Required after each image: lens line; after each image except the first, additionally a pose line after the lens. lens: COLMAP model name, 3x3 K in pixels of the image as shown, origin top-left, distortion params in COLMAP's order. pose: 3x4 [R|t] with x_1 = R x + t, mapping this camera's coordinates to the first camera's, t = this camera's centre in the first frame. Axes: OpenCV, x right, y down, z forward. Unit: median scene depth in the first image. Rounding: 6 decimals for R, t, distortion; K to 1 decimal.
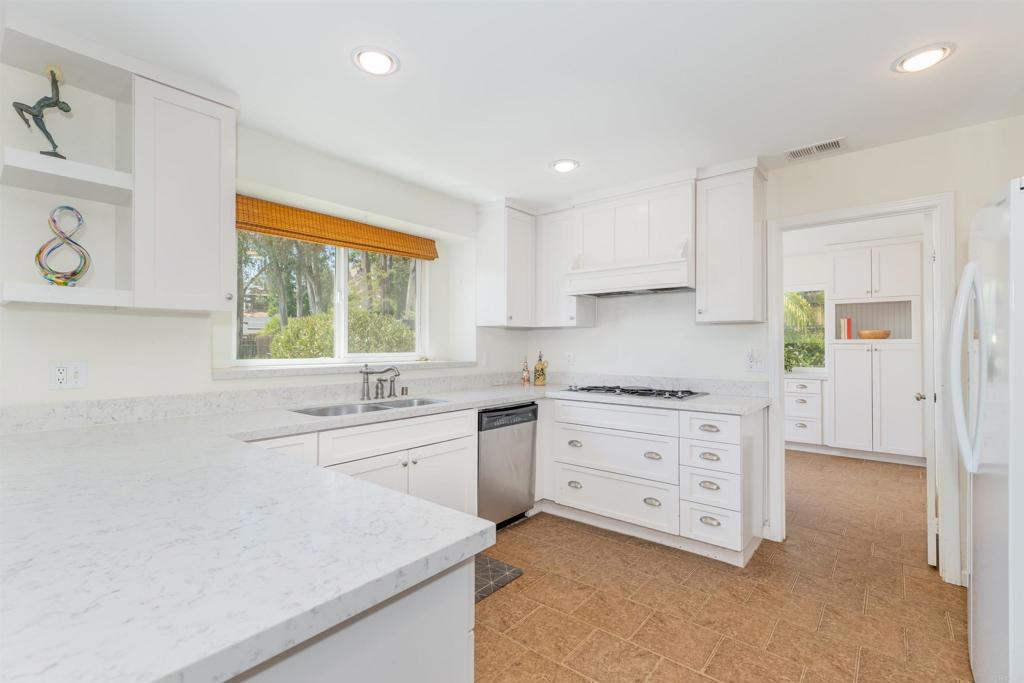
lens RADIAL K [[464.9, 0, 513.2], [0, 464.9, 338.4], [0, 0, 1]] dist [0.008073, -0.000554]
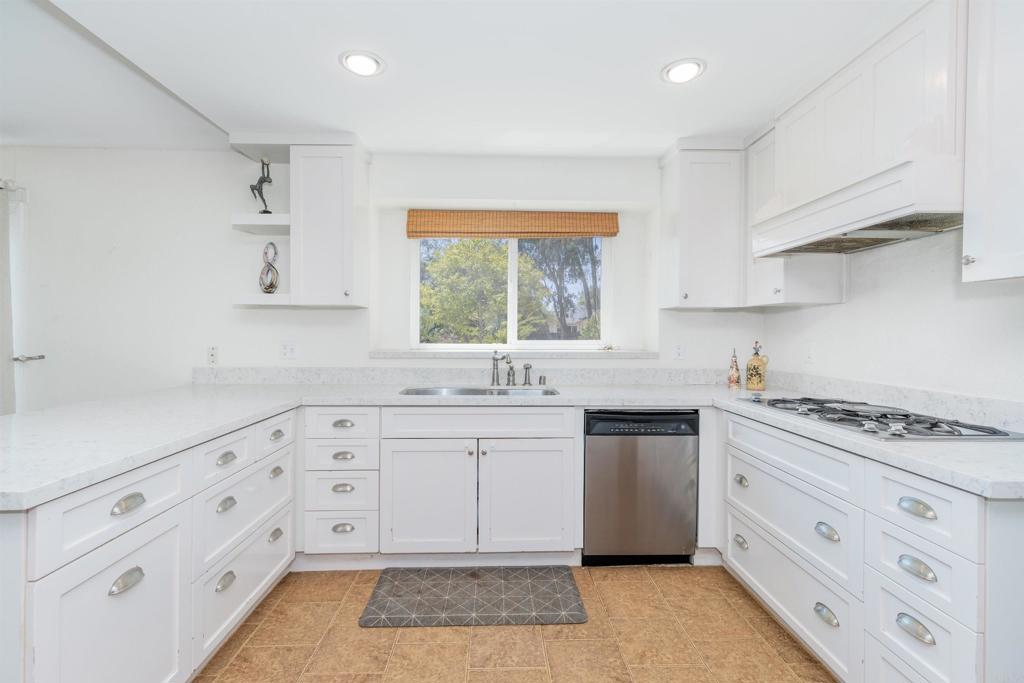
lens RADIAL K [[464.9, 0, 511.2], [0, 464.9, 334.5], [0, 0, 1]] dist [0.008073, -0.000554]
pose [[0.655911, 0.004178, -0.754827, 0.454629], [0.007531, 0.999899, 0.012078, 0.008088], [0.754801, -0.013606, 0.655813, 0.343421]]
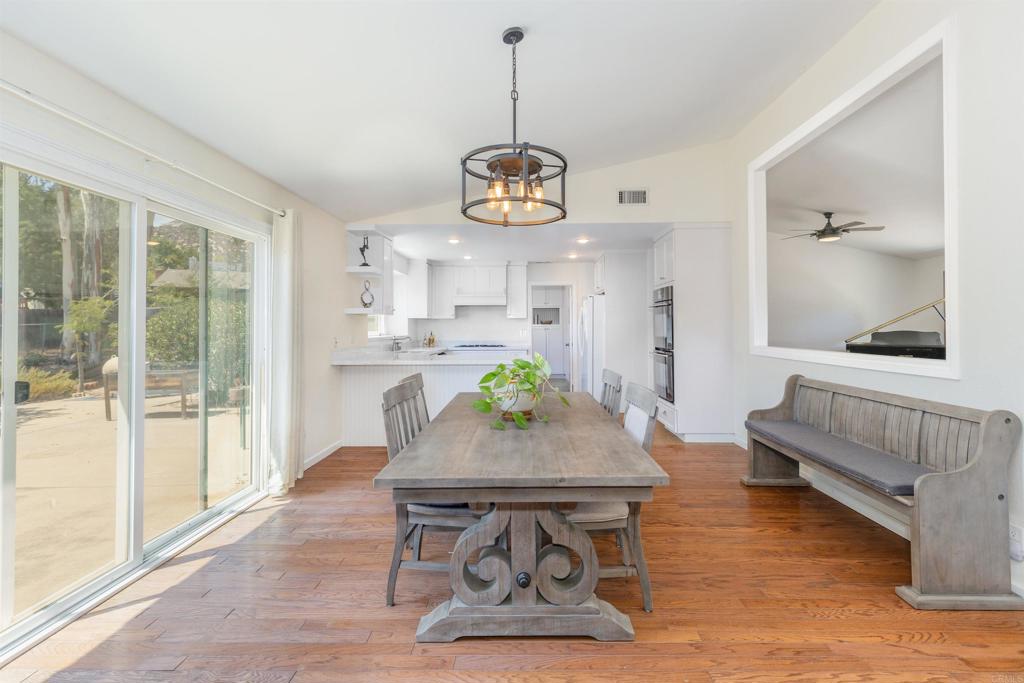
lens RADIAL K [[464.9, 0, 527.3], [0, 464.9, 321.8], [0, 0, 1]] dist [0.008073, -0.000554]
pose [[0.772056, 0.002297, 0.635550, -1.212353], [-0.003537, 0.999994, 0.000682, -0.018470], [-0.635545, -0.002774, 0.772059, -1.132065]]
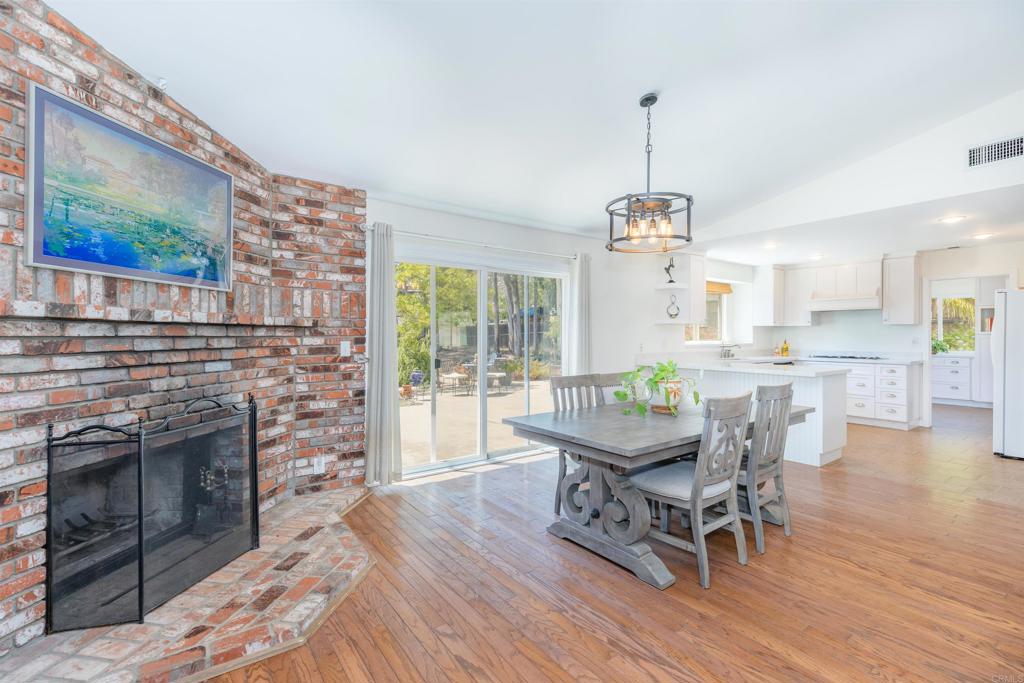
lens RADIAL K [[464.9, 0, 510.7], [0, 464.9, 335.4], [0, 0, 1]] dist [0.008073, -0.000554]
pose [[0.968829, -0.001468, -0.247726, -0.751714], [0.005177, 0.999884, 0.014325, -0.025830], [0.247677, -0.015161, 0.968724, -1.546476]]
